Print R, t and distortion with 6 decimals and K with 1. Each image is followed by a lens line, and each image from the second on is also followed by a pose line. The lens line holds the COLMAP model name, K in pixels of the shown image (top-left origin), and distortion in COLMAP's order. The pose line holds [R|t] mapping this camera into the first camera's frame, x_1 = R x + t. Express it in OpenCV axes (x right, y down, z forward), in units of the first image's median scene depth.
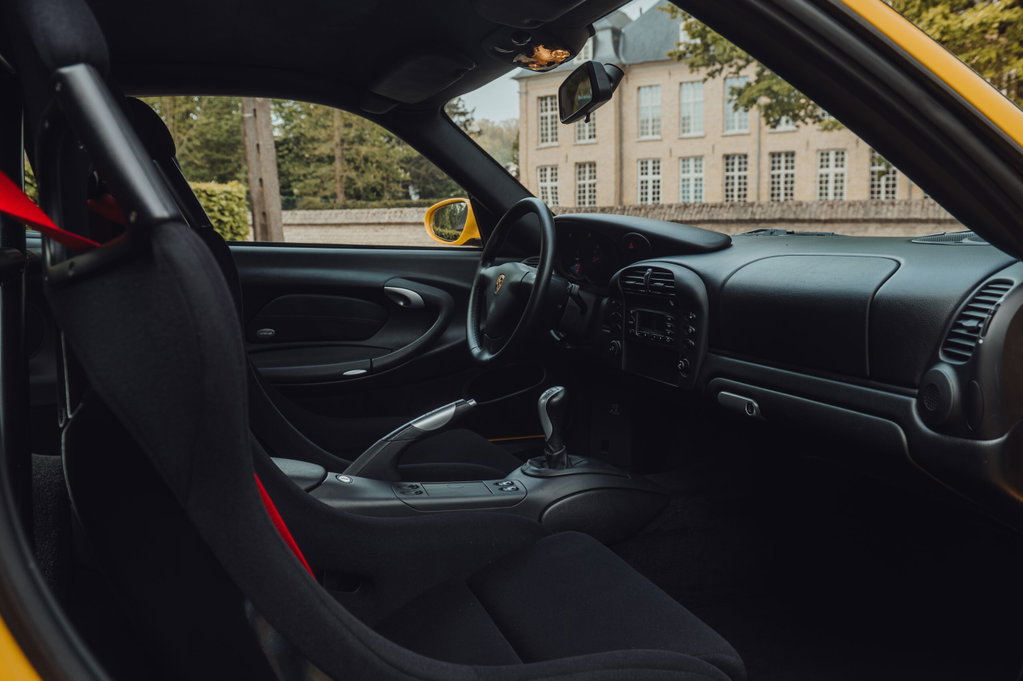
lens RADIAL K [[811.7, 0, 464.9], [0, 811.7, 361.2], [0, 0, 1]] dist [-0.069656, 0.012767]
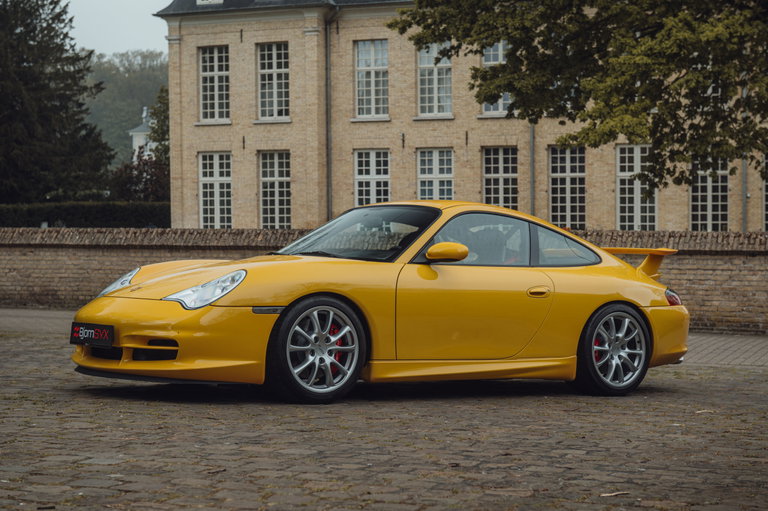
lens RADIAL K [[1526.7, 0, 382.5], [0, 1526.7, 259.5], [0, 0, 1]] dist [0.037494, 0.000000]
pose [[0.975405, 0.022903, 0.219228, -0.030401], [0.011584, 0.987886, -0.154746, 0.027328], [-0.220116, 0.153479, 0.963324, -0.176987]]
